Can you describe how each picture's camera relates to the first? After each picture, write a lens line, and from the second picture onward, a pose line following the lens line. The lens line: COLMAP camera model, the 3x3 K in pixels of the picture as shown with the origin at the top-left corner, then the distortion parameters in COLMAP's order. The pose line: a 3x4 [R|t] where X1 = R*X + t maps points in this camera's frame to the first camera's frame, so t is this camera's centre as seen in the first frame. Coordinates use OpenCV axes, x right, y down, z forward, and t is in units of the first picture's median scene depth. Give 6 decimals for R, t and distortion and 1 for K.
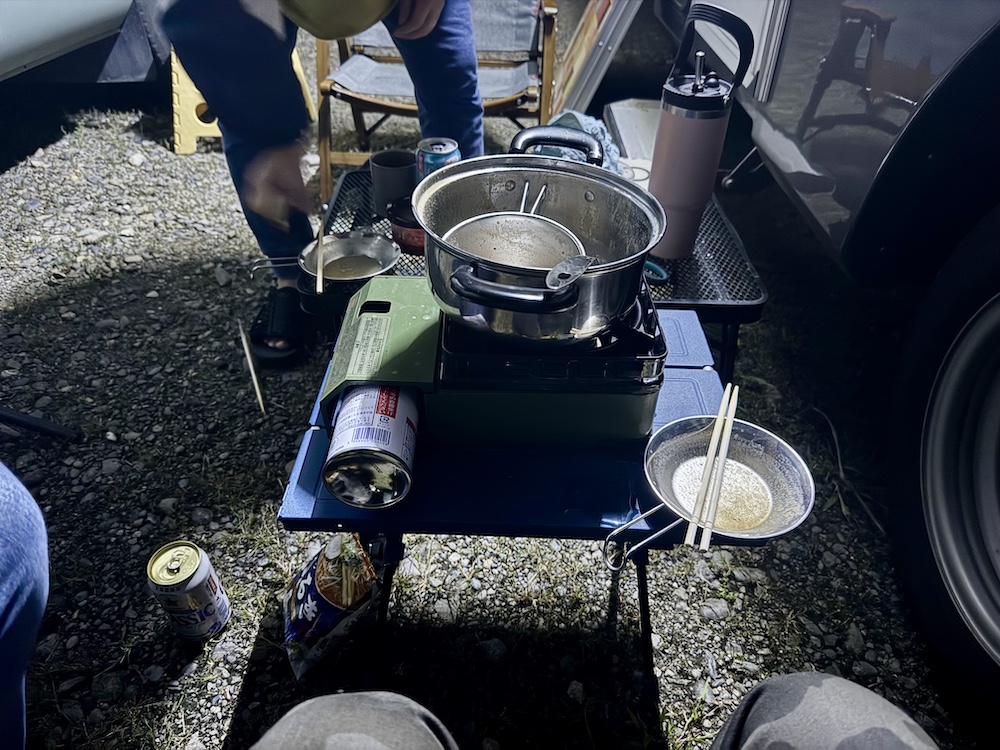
lens RADIAL K [[690.6, 0, 491.3], [0, 690.6, 375.7], [0, 0, 1]] dist [-0.001135, -0.018445]
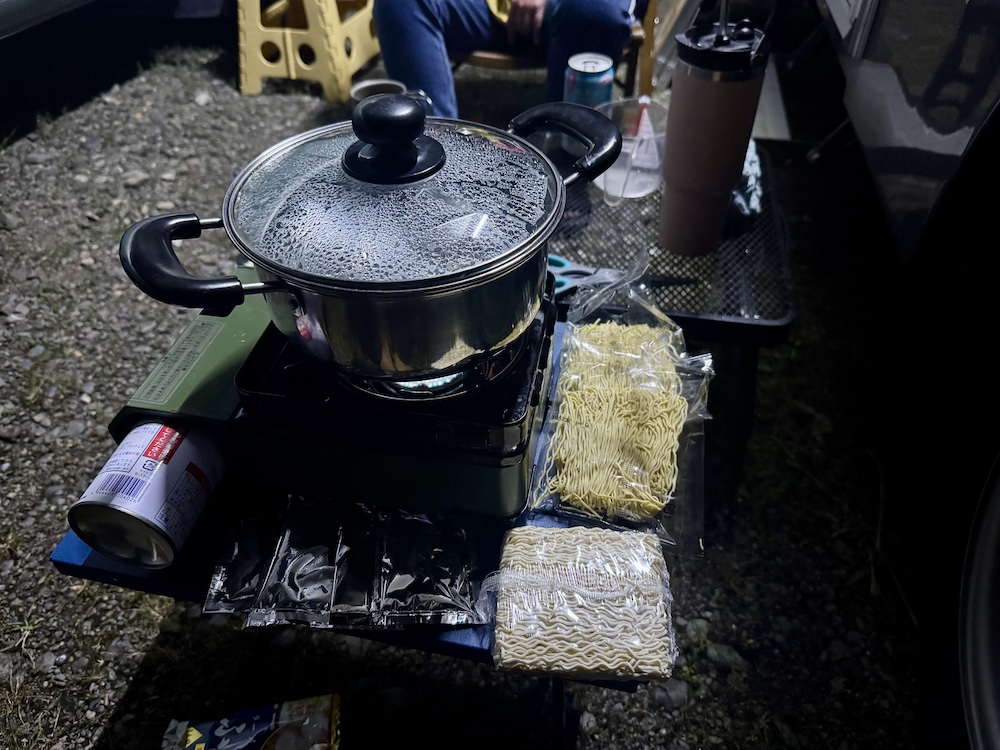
lens RADIAL K [[690.6, 0, 505.0], [0, 690.6, 377.9], [0, 0, 1]] dist [-0.001135, -0.018445]
pose [[0.981572, 0.102565, -0.161237, 0.171708], [-0.090422, 0.992608, 0.080947, -0.064593], [0.168348, -0.064876, 0.983590, 0.138744]]
